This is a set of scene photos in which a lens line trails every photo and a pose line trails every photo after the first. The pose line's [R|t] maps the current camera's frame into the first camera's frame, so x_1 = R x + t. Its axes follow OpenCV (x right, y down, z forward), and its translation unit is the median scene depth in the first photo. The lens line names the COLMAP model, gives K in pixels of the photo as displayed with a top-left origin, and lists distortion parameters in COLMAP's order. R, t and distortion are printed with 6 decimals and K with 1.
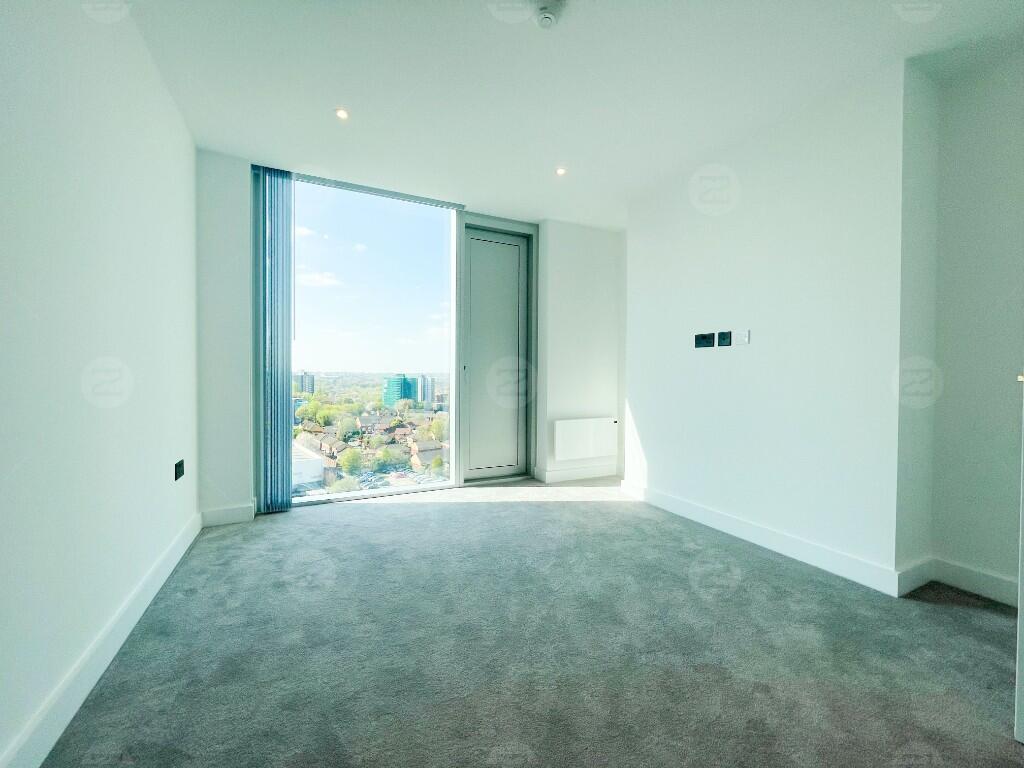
lens RADIAL K [[423.9, 0, 512.0], [0, 423.9, 384.0], [0, 0, 1]] dist [-0.000177, 0.000071]
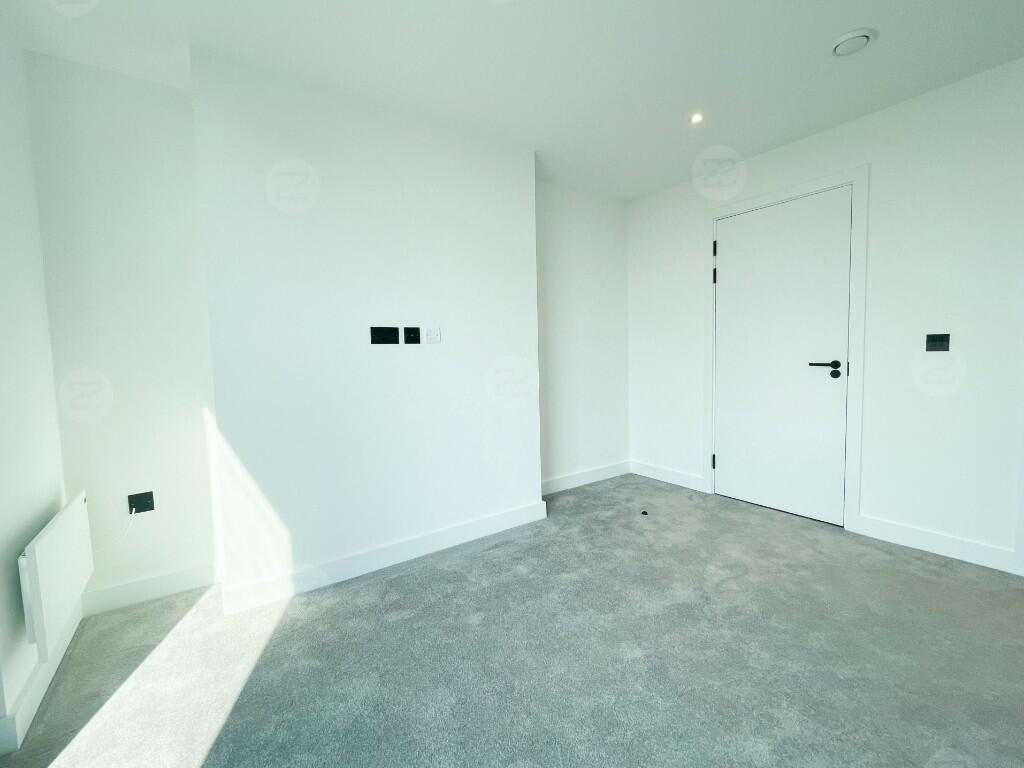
lens RADIAL K [[423.9, 0, 512.0], [0, 423.9, 384.0], [0, 0, 1]] dist [-0.000177, 0.000071]
pose [[-0.145611, -0.063462, 0.987304, -0.334733], [0.039998, 0.996747, 0.069968, -0.055274], [-0.988533, 0.049678, -0.142599, 0.830480]]
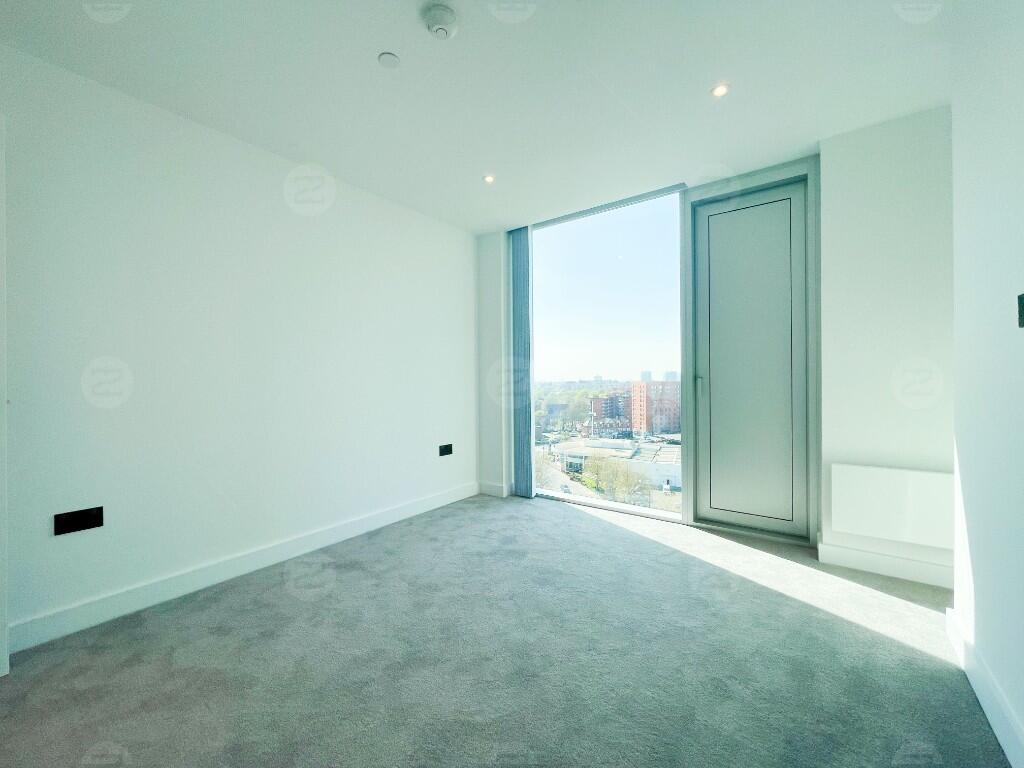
lens RADIAL K [[423.9, 0, 512.0], [0, 423.9, 384.0], [0, 0, 1]] dist [-0.000177, 0.000071]
pose [[0.446703, -0.000771, -0.894682, 0.543453], [-0.009309, 0.999941, -0.005509, -0.026213], [0.894634, 0.010790, 0.446670, 0.385754]]
